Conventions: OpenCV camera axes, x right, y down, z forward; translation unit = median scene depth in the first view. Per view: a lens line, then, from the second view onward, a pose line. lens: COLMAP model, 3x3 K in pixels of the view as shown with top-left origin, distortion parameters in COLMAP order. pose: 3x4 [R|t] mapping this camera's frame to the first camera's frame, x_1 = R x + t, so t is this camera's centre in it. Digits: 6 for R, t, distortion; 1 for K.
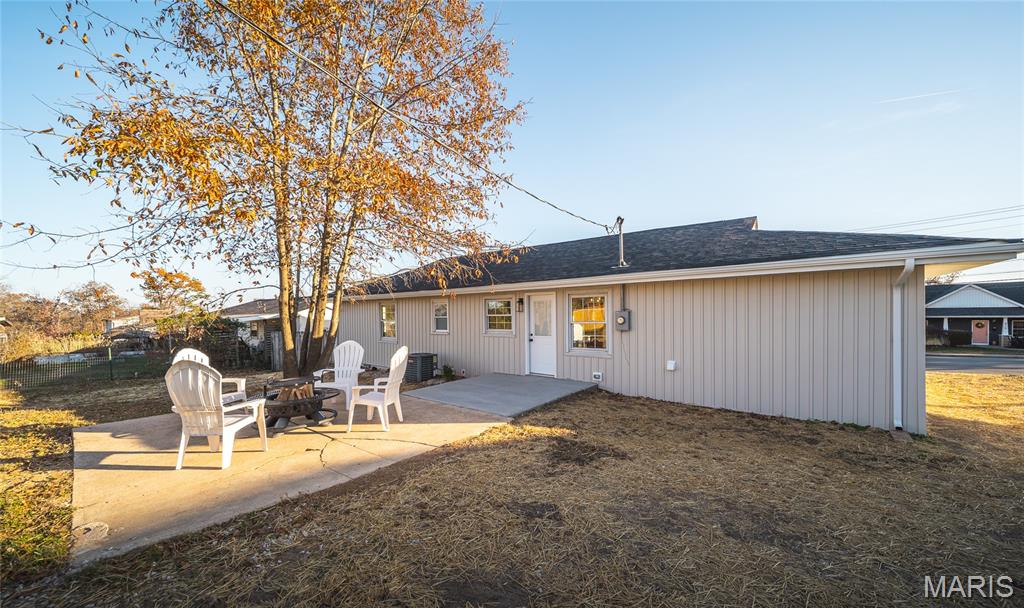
lens RADIAL K [[367.4, 0, 512.2], [0, 367.4, 321.4], [0, 0, 1]] dist [-0.001109, -0.000091]
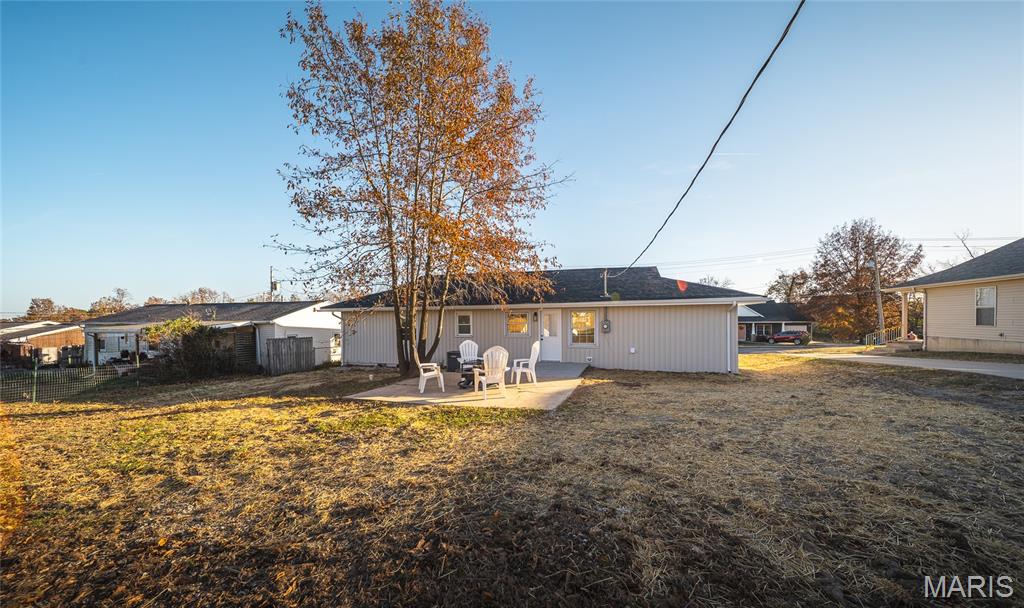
lens RADIAL K [[367.4, 0, 512.2], [0, 367.4, 321.4], [0, 0, 1]] dist [-0.001109, -0.000091]
pose [[0.936995, -0.000982, 0.349341, -0.776185], [0.006443, 0.999875, -0.014471, -0.004729], [-0.349283, 0.015810, 0.936884, -0.522385]]
